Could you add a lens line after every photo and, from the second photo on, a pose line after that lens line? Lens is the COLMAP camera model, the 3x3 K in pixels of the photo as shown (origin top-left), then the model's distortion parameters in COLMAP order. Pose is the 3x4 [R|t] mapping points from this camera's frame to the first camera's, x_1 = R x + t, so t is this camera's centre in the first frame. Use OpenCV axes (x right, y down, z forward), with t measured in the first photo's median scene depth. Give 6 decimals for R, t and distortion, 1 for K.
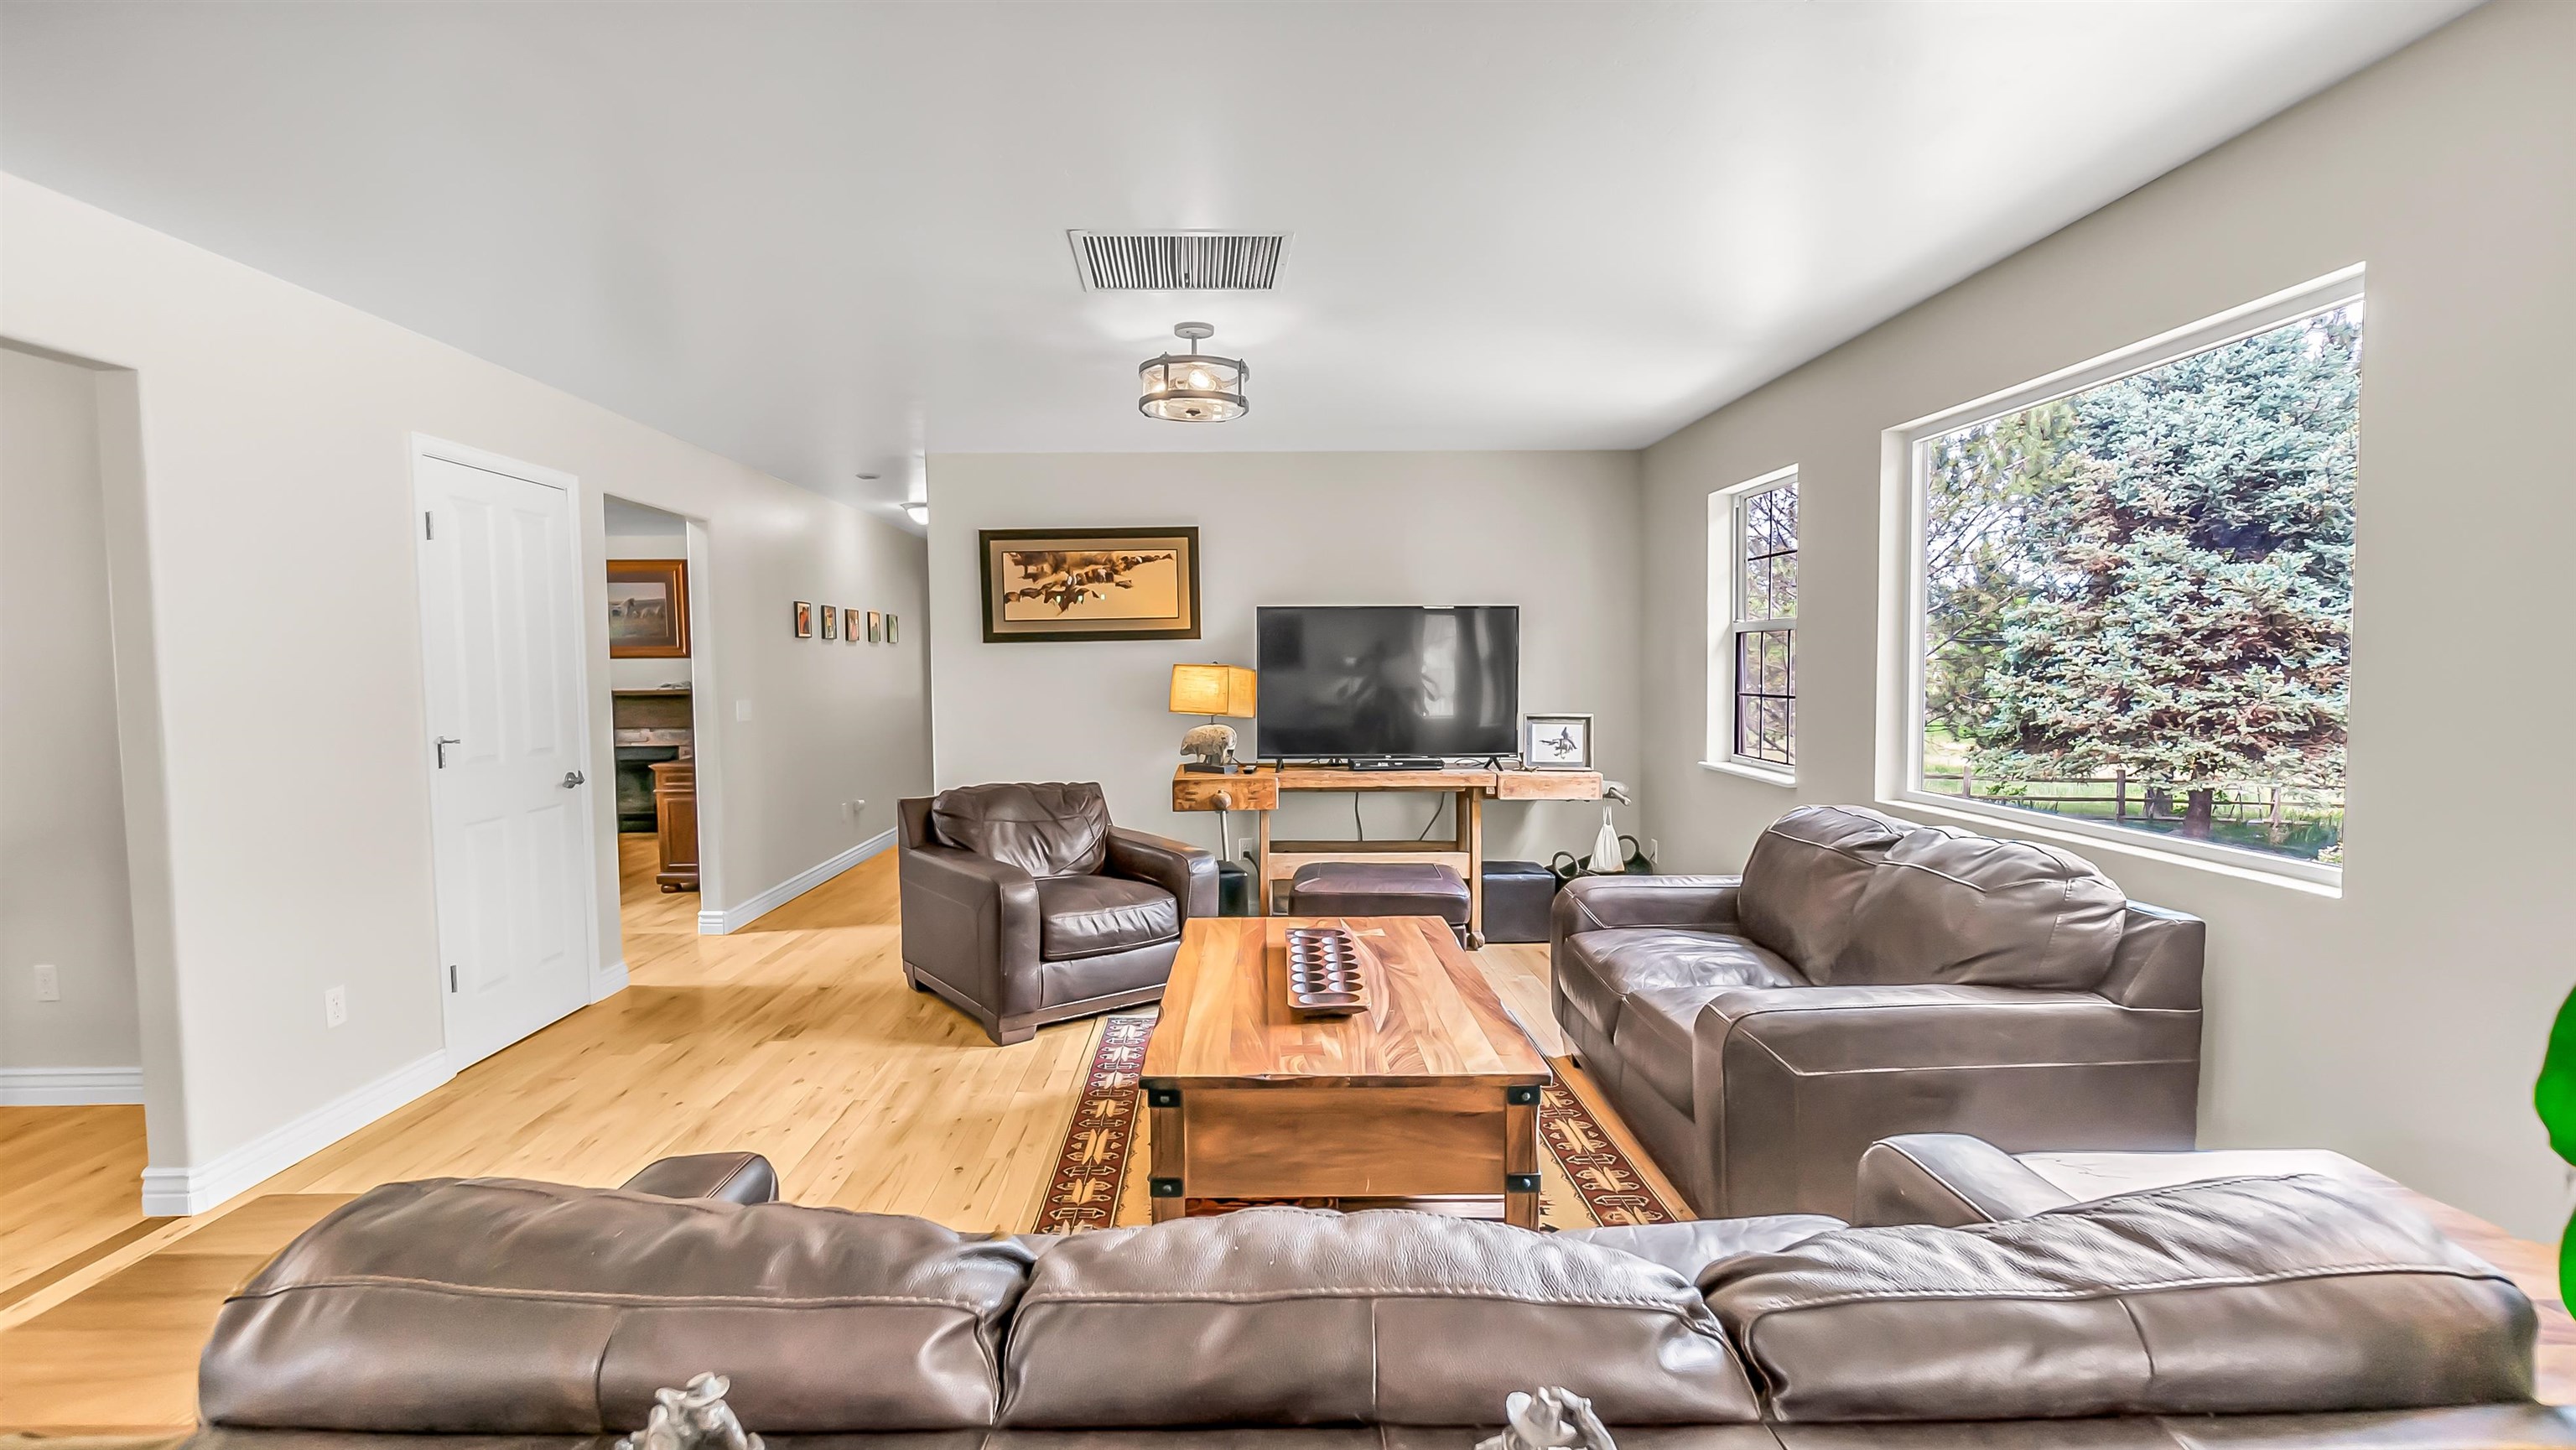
lens RADIAL K [[1133.4, 0, 1255.9], [0, 1133.4, 726.0], [0, 0, 1]] dist [-0.004245, -0.000589]
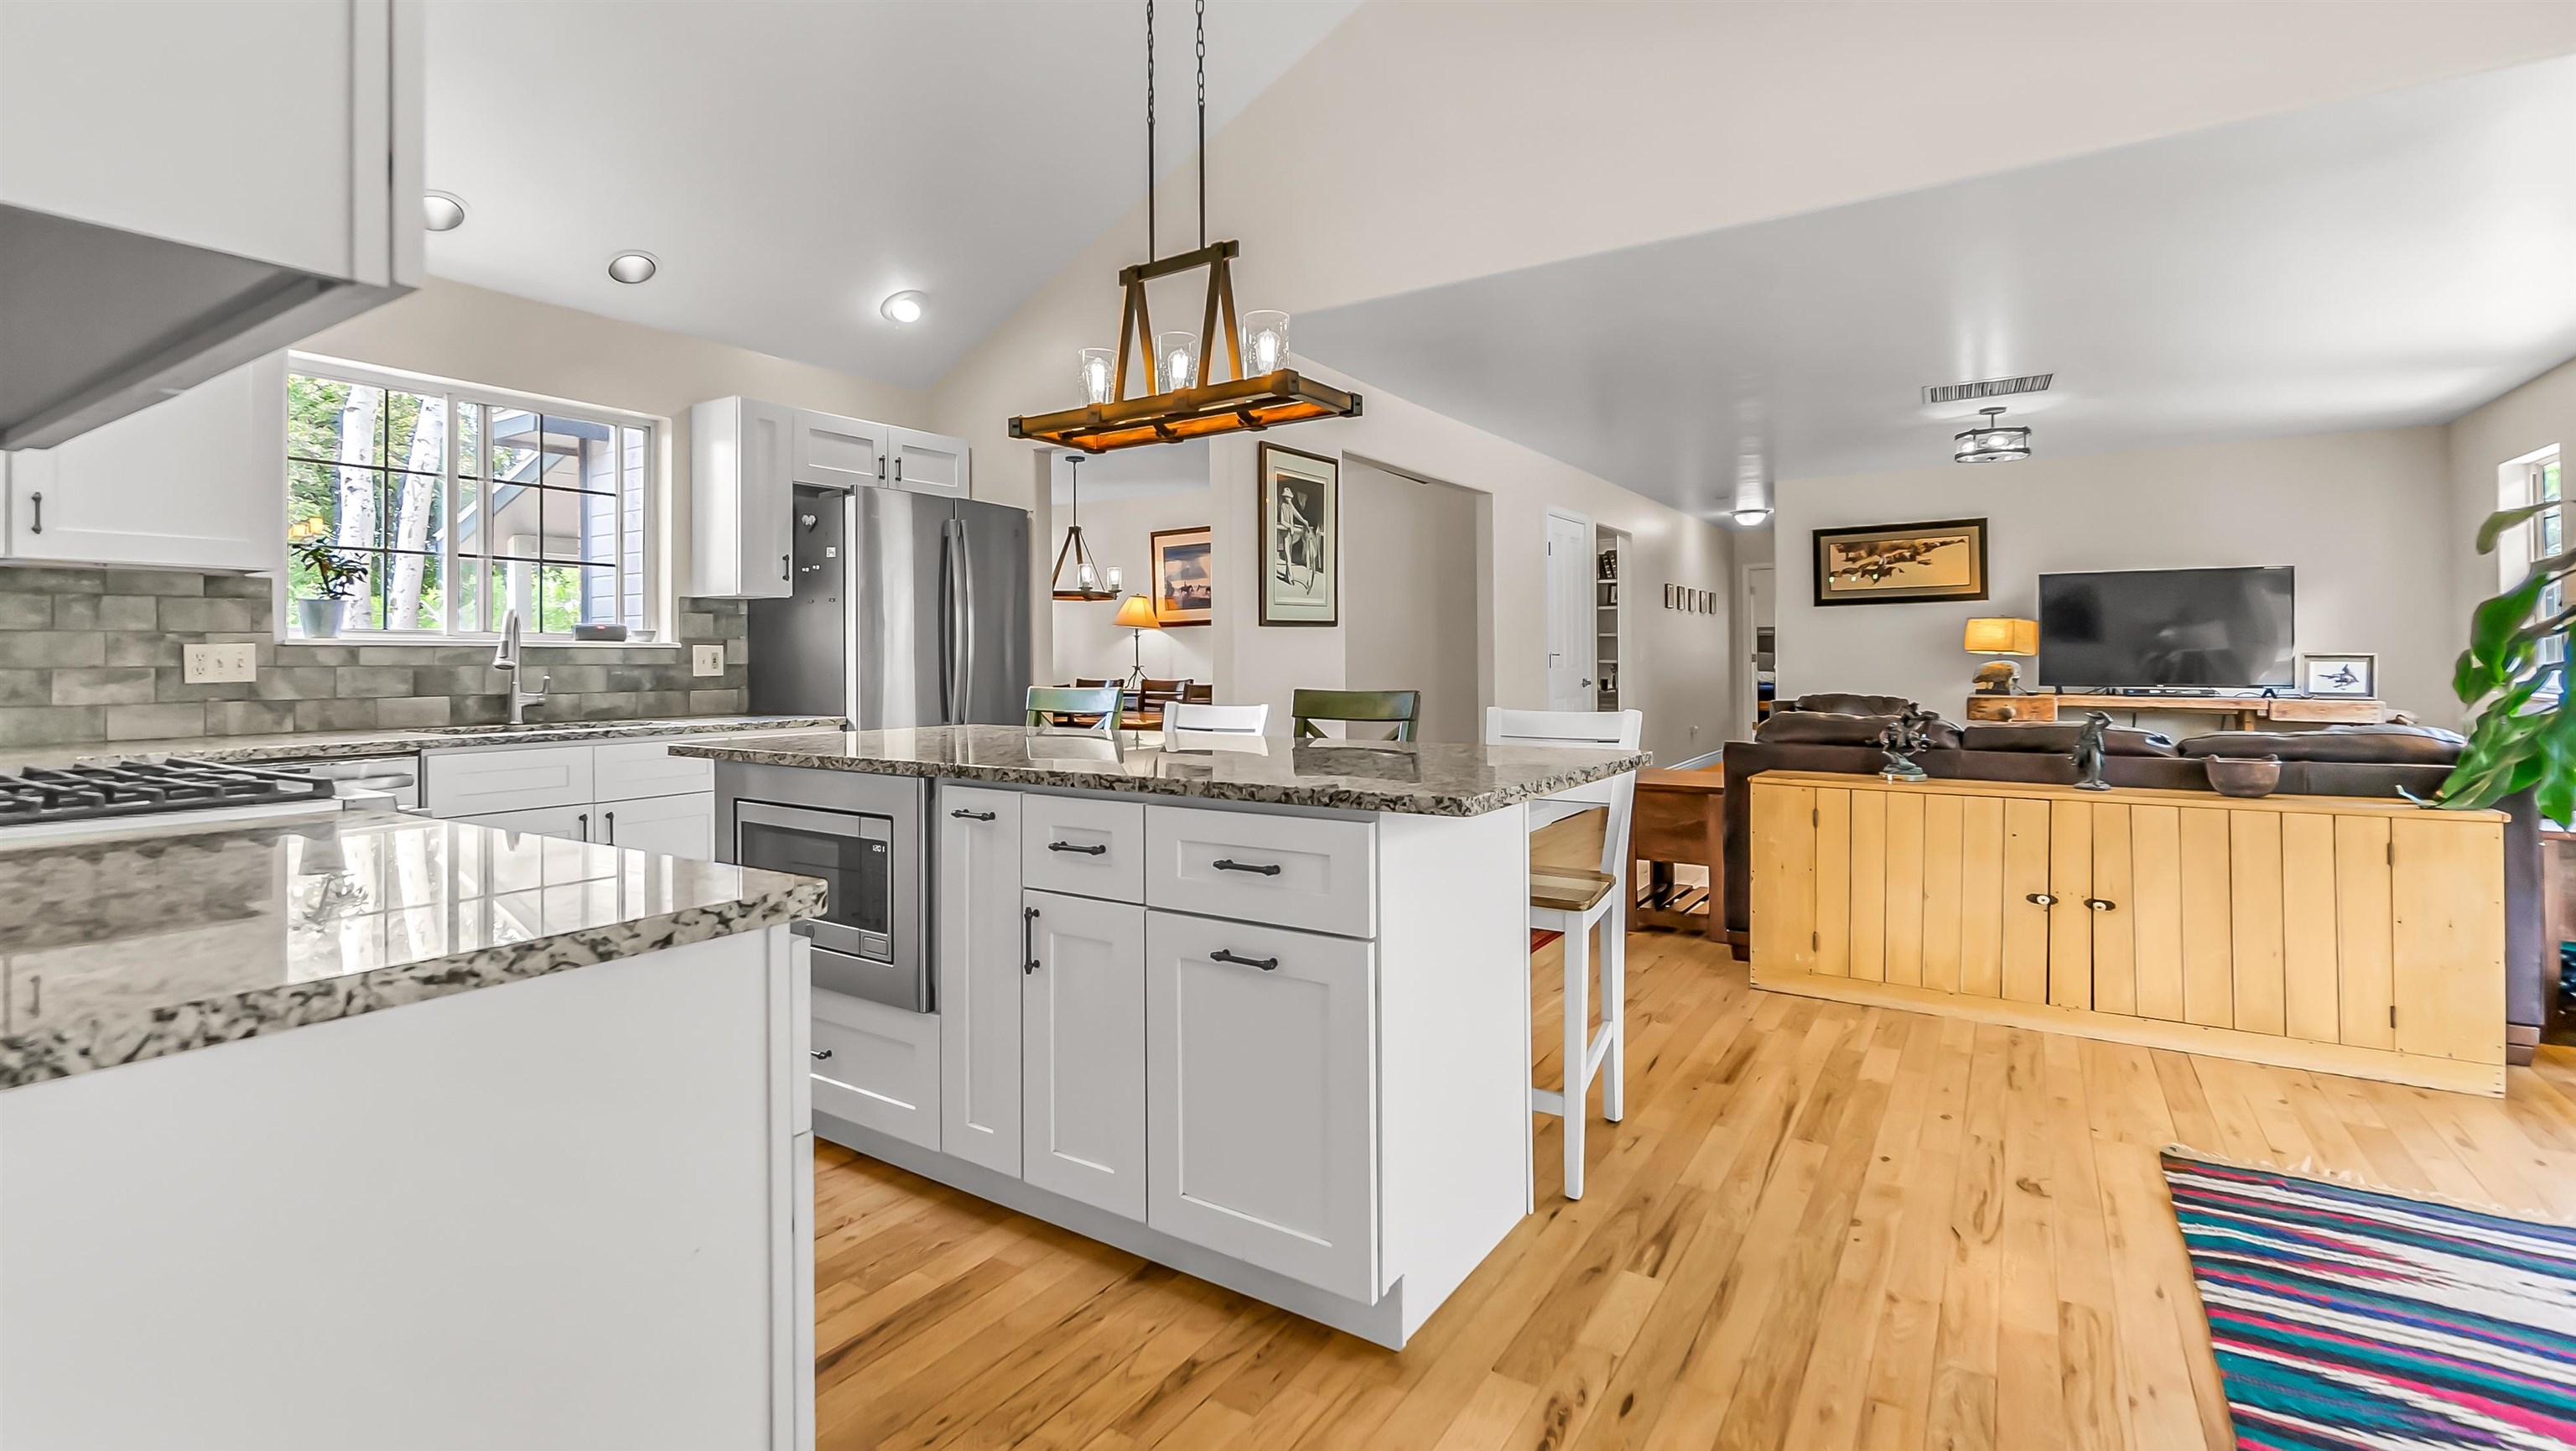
lens RADIAL K [[1140.7, 0, 1270.7], [0, 1140.7, 652.0], [0, 0, 1]] dist [-0.001569, 0.000854]
pose [[0.827834, 0.000871, -0.560973, 0.004984], [-0.030948, 0.998547, -0.044121, 0.075314], [0.560119, 0.053885, 0.826658, -0.632768]]
